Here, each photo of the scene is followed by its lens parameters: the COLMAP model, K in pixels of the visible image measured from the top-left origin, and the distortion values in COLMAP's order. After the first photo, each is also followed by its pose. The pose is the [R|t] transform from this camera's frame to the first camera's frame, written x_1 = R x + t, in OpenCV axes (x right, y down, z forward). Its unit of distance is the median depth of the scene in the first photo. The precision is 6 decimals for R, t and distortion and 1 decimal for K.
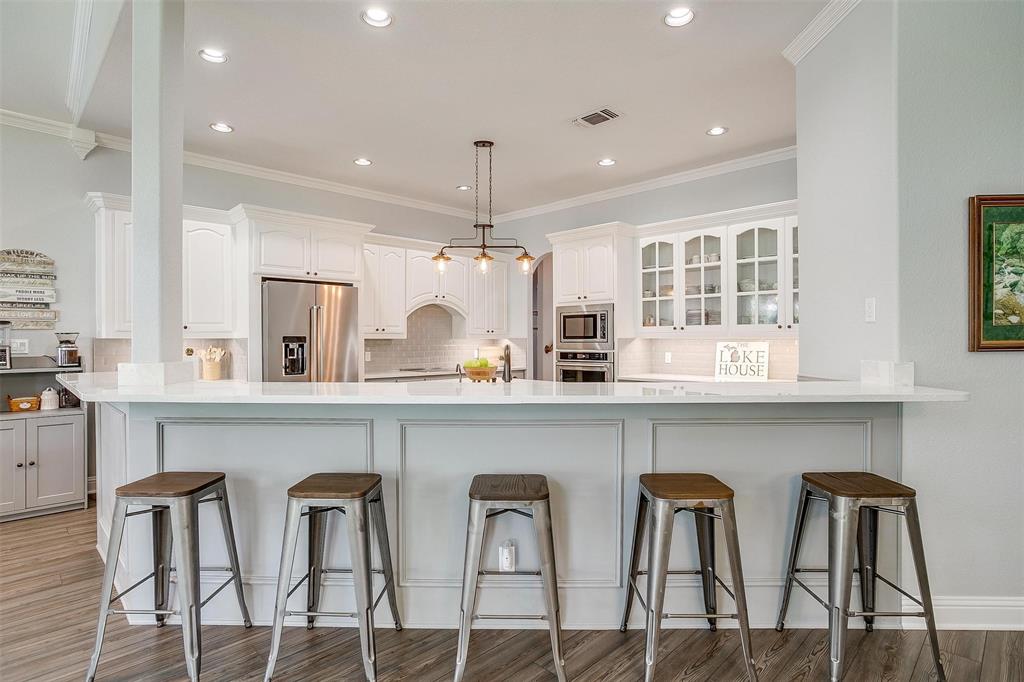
lens RADIAL K [[520.8, 0, 502.0], [0, 520.8, 339.0], [0, 0, 1]] dist [-0.050328, 0.025860]
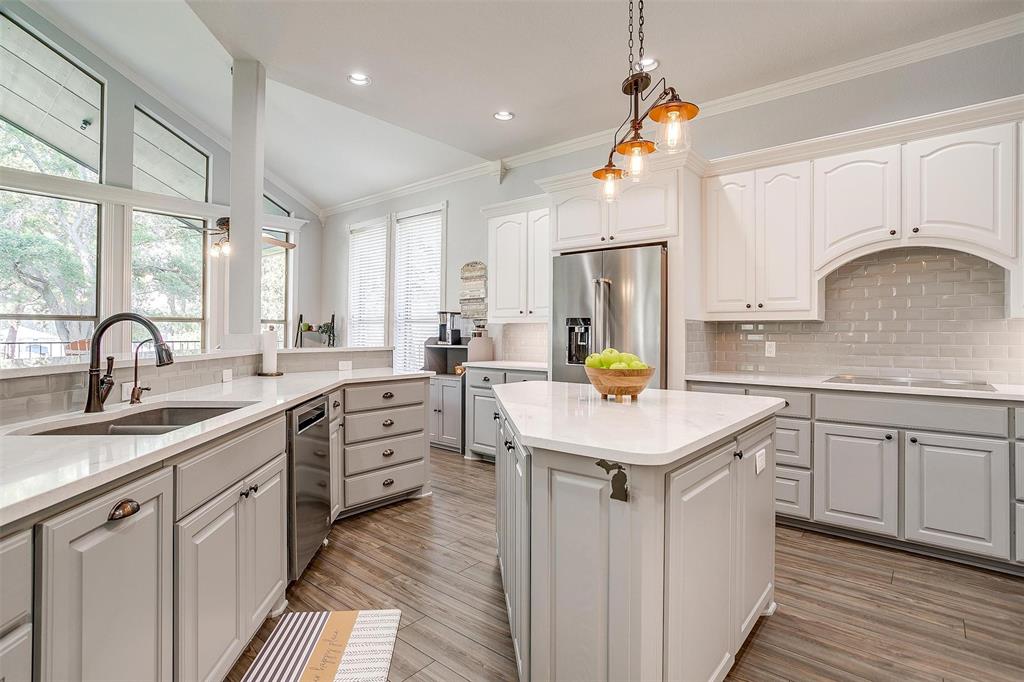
lens RADIAL K [[520.8, 0, 499.4], [0, 520.8, 330.6], [0, 0, 1]] dist [-0.050328, 0.025860]
pose [[0.100020, -0.005564, -0.994970, 0.443475], [-0.006210, 0.999961, -0.006217, 0.022170], [0.994966, 0.006801, 0.099982, 0.822916]]
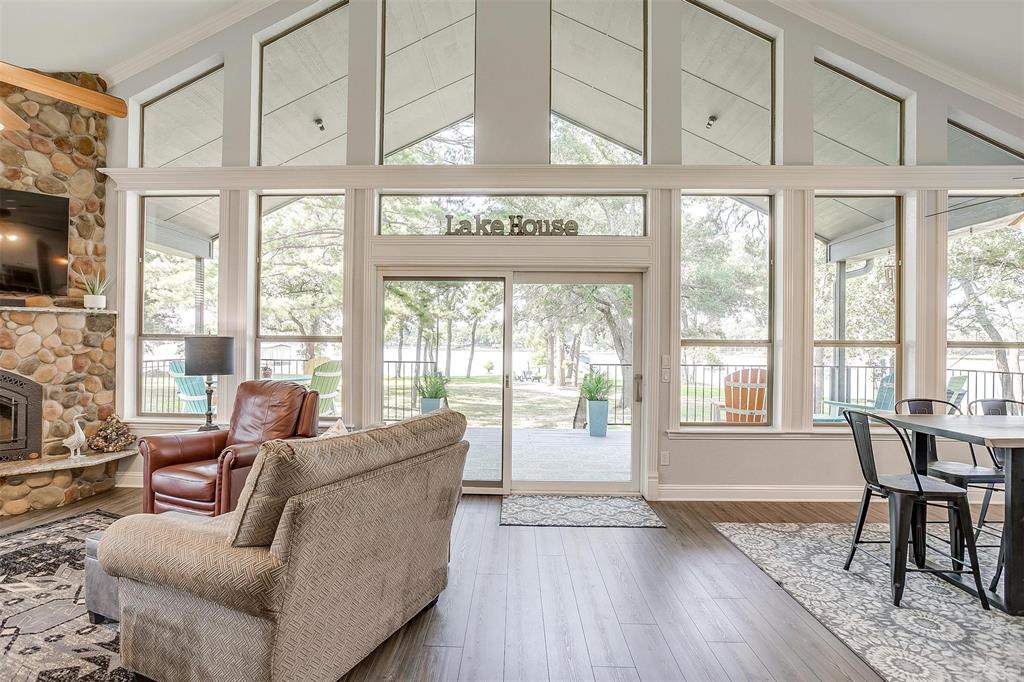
lens RADIAL K [[520.8, 0, 497.7], [0, 520.8, 340.8], [0, 0, 1]] dist [-0.050328, 0.025860]
pose [[-0.713112, -0.011149, -0.700961, 0.132798], [-0.010026, 0.999933, -0.005704, -0.004719], [0.700978, 0.002960, -0.713176, 0.273452]]
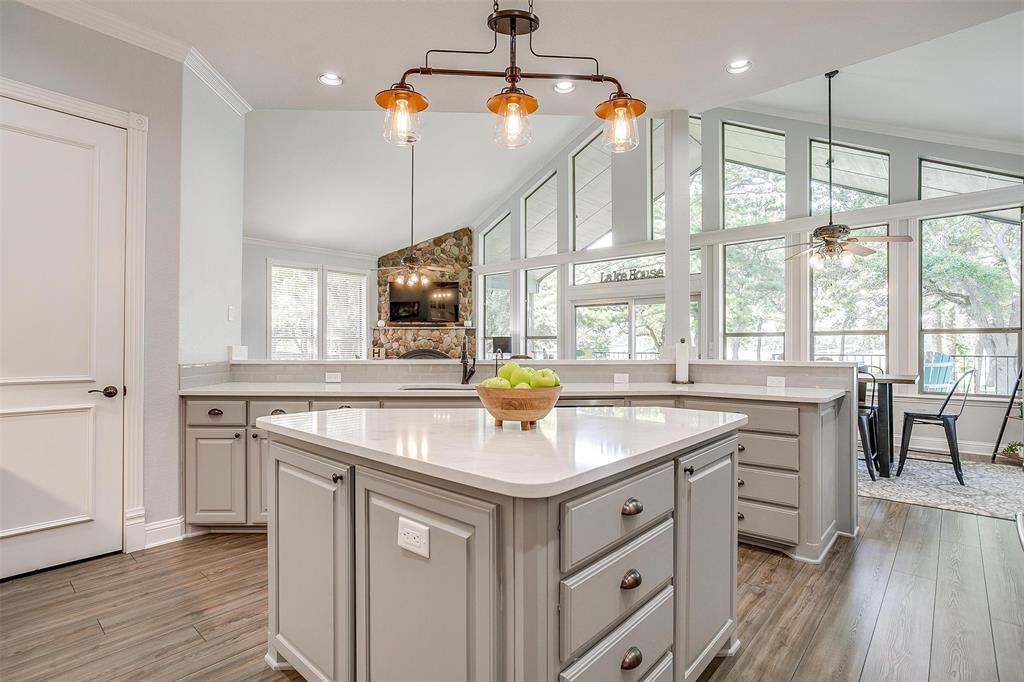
lens RADIAL K [[510.2, 0, 505.3], [0, 510.2, 346.9], [0, 0, 1]] dist [-0.041352, 0.000208]
pose [[-0.997371, -0.001407, -0.072453, -0.001653], [-0.001536, 0.999997, 0.001732, 0.024676], [0.072450, 0.001839, -0.997370, 1.375317]]
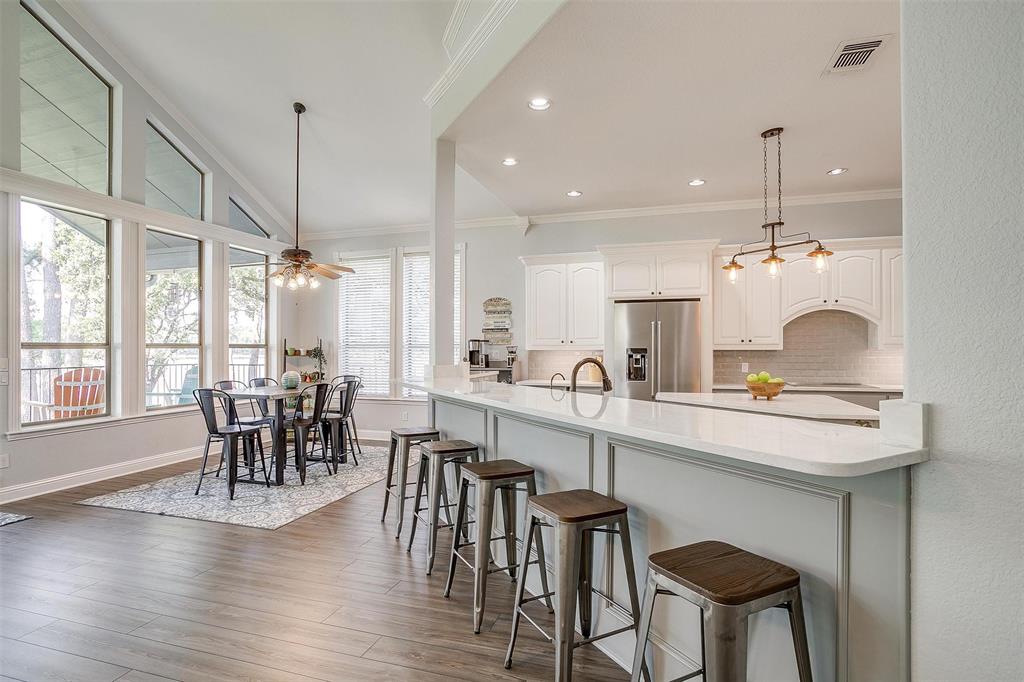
lens RADIAL K [[520.8, 0, 502.8], [0, 520.8, 348.4], [0, 0, 1]] dist [-0.050328, 0.025860]
pose [[0.477701, -0.000997, -0.878522, 0.519772], [0.000474, 1.000000, -0.000877, -0.004011], [0.878522, 0.000003, 0.477701, 0.168304]]
